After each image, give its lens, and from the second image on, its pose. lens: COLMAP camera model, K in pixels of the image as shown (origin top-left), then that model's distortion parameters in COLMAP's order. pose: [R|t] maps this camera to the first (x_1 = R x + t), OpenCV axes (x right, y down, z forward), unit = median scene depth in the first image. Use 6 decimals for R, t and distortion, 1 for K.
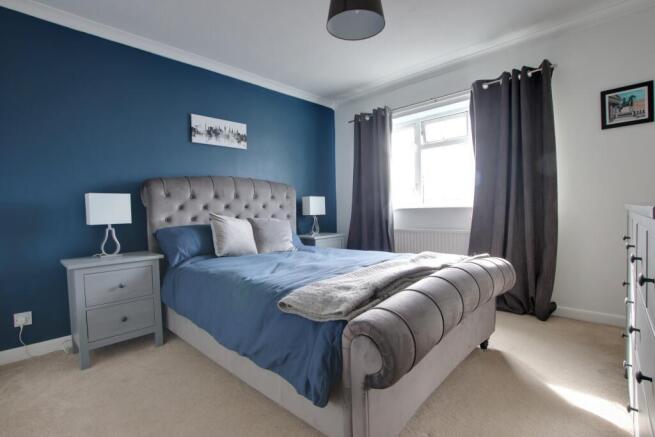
lens RADIAL K [[303.7, 0, 331.0], [0, 303.7, 222.1], [0, 0, 1]] dist [-0.028365, 0.000864]
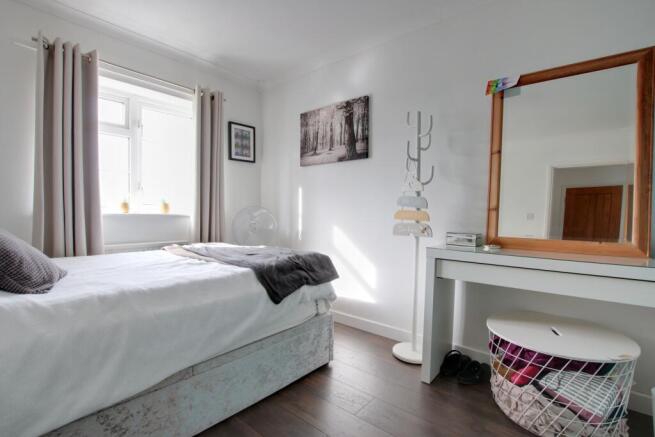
lens RADIAL K [[303.7, 0, 331.0], [0, 303.7, 222.1], [0, 0, 1]] dist [-0.028365, 0.000864]
pose [[-0.069699, 0.002328, 0.997565, -0.554118], [0.028306, 0.999599, -0.000355, -0.005927], [-0.997166, 0.028213, -0.069737, 0.643859]]
